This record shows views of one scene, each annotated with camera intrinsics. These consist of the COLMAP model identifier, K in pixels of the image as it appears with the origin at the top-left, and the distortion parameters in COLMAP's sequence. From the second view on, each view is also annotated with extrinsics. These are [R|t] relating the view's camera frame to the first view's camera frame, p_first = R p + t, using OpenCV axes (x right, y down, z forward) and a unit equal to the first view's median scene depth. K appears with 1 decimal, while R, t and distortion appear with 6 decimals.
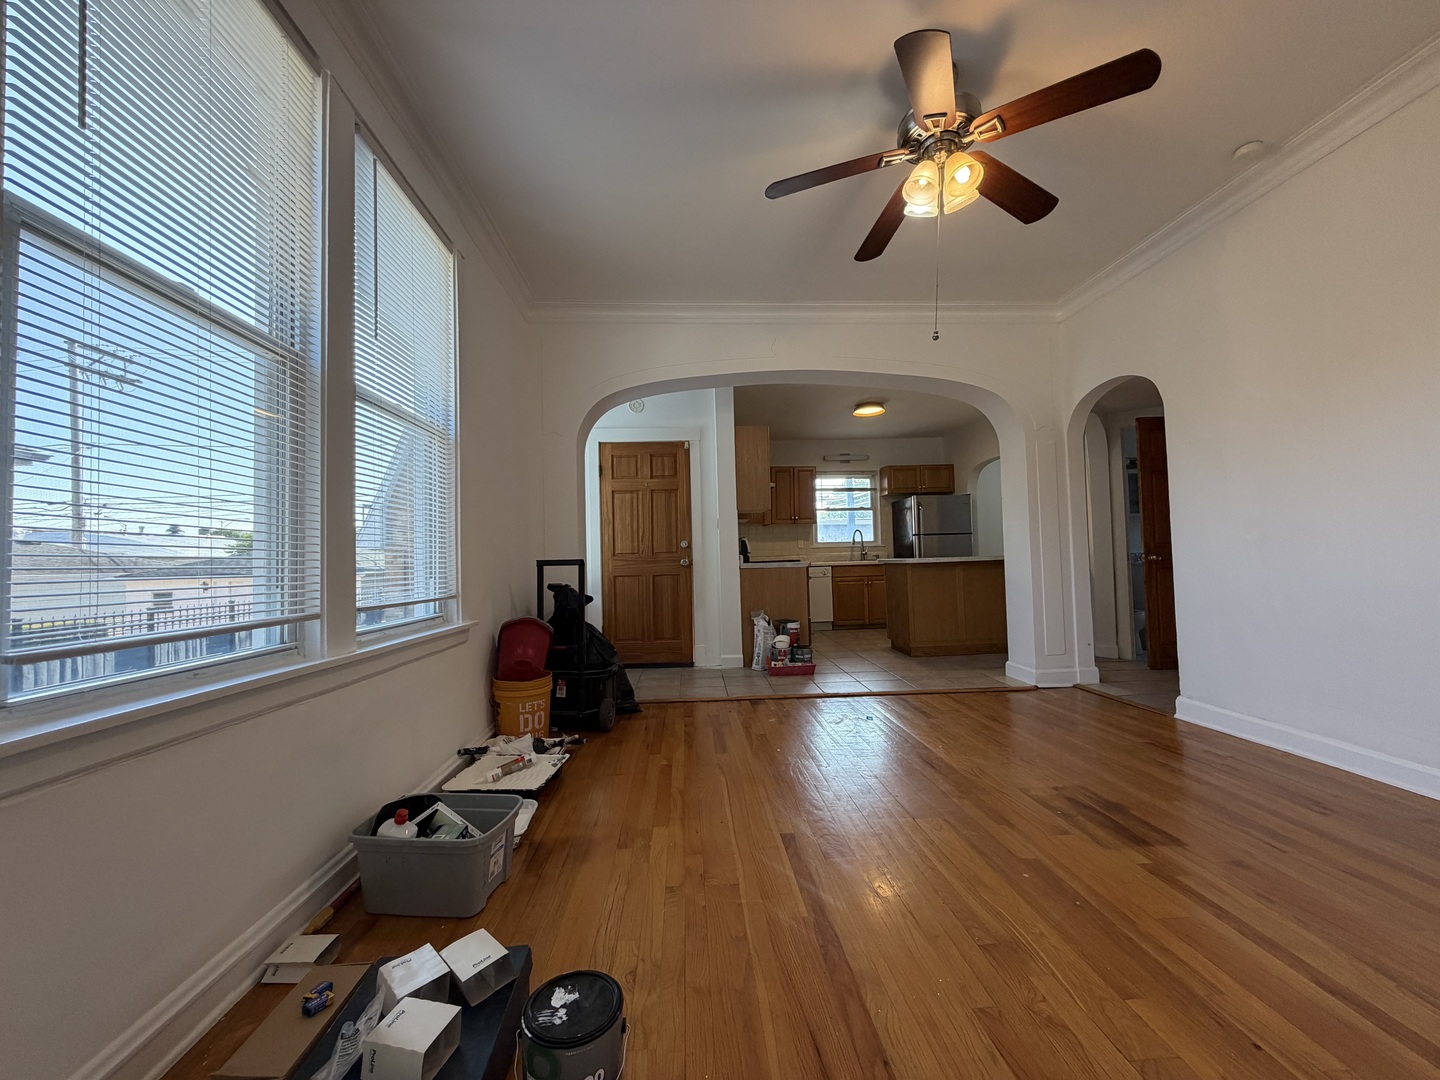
lens RADIAL K [[572.3, 0, 717.9], [0, 572.3, 537.6], [0, 0, 1]] dist [-0.001933, 0.000203]
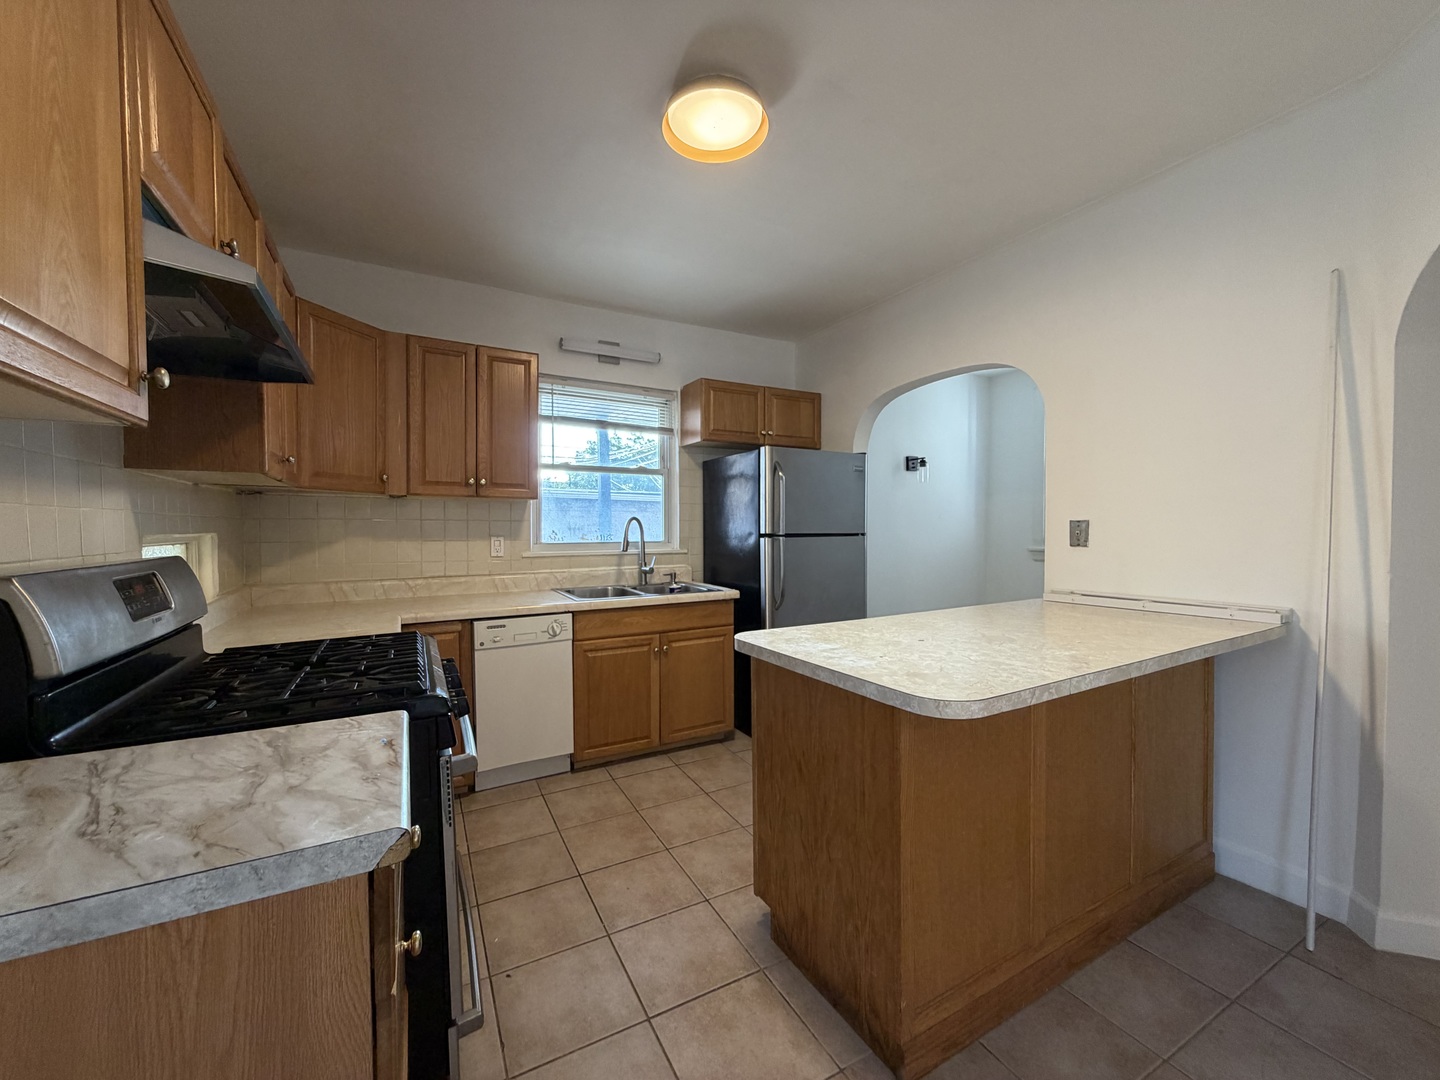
lens RADIAL K [[572.3, 0, 722.0], [0, 572.3, 541.9], [0, 0, 1]] dist [-0.001933, 0.000203]
pose [[0.899326, 0.011610, 0.437125, 0.111852], [-0.036519, 0.998149, 0.048623, -0.018550], [-0.435751, -0.059691, 0.898086, 0.567842]]
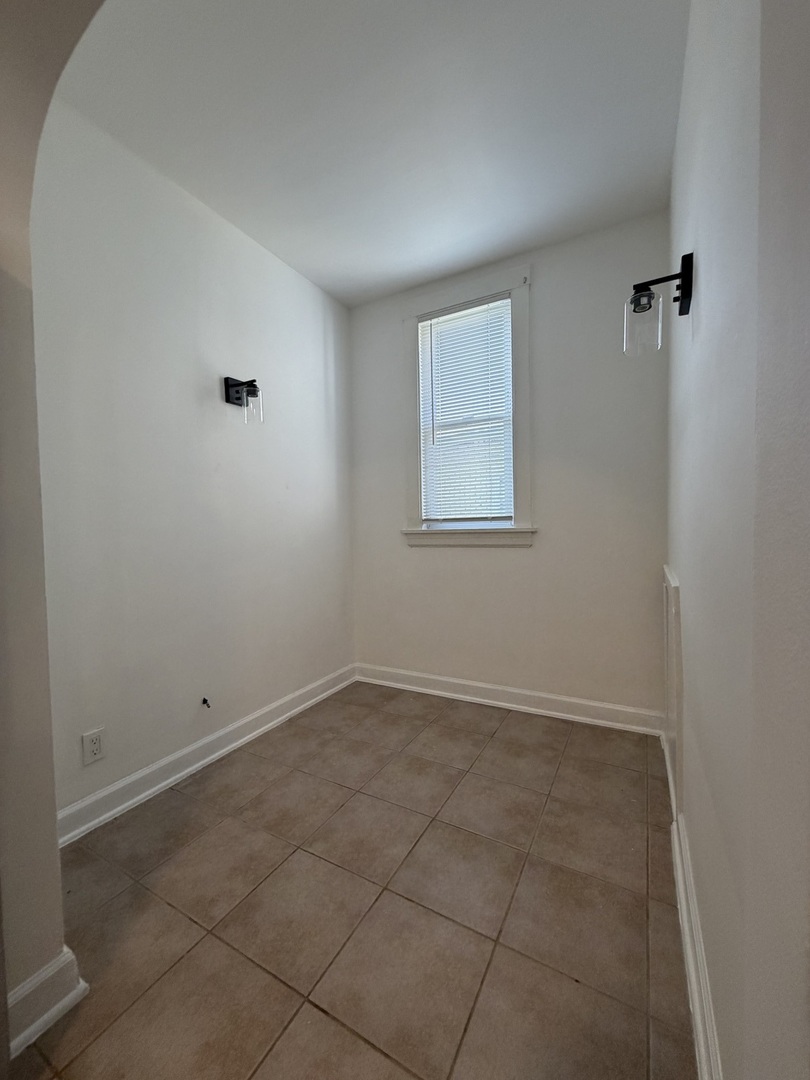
lens RADIAL K [[429.2, 0, 402.2], [0, 429.2, 540.1], [0, 0, 1]] dist [-0.001933, 0.000203]
pose [[0.525958, -0.019147, 0.850295, 0.322377], [-0.022085, 0.999102, 0.036159, -0.002432], [-0.850223, -0.037797, 0.525063, 0.745471]]
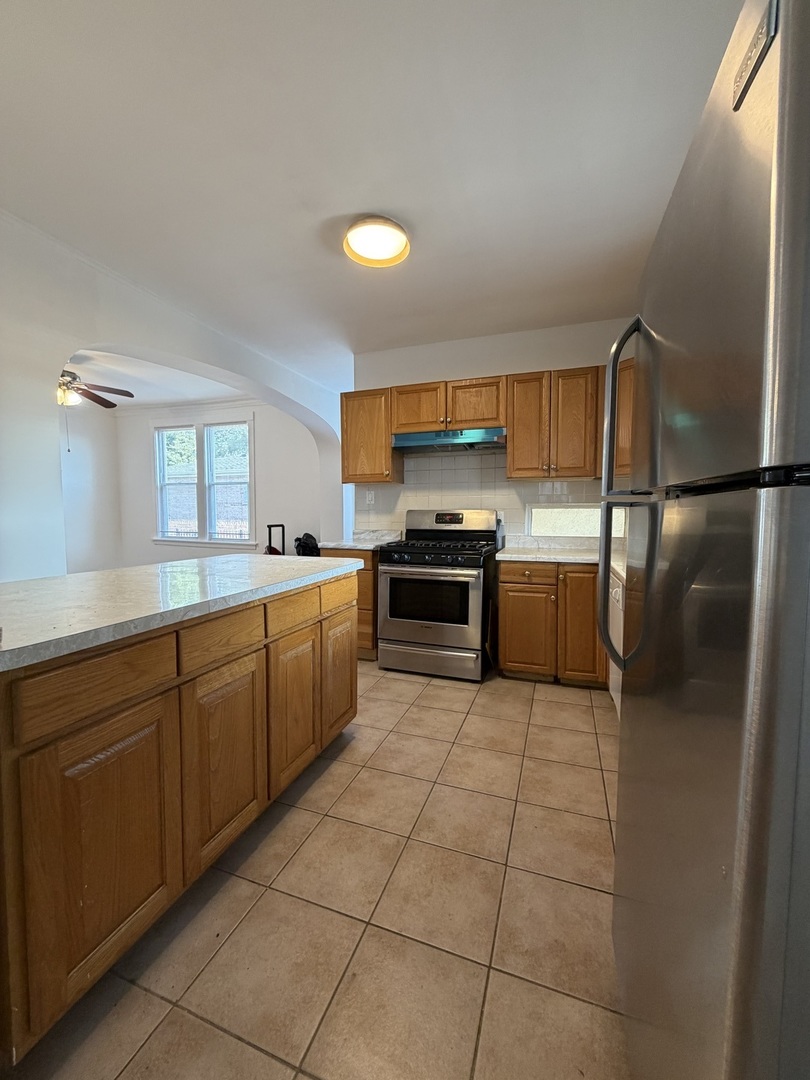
lens RADIAL K [[429.2, 0, 403.6], [0, 429.2, 538.2], [0, 0, 1]] dist [-0.001933, 0.000203]
pose [[-0.392730, 0.075694, -0.916533, 0.601088], [0.035649, 0.997111, 0.067073, 0.004156], [0.918962, -0.006332, -0.394294, 1.030722]]
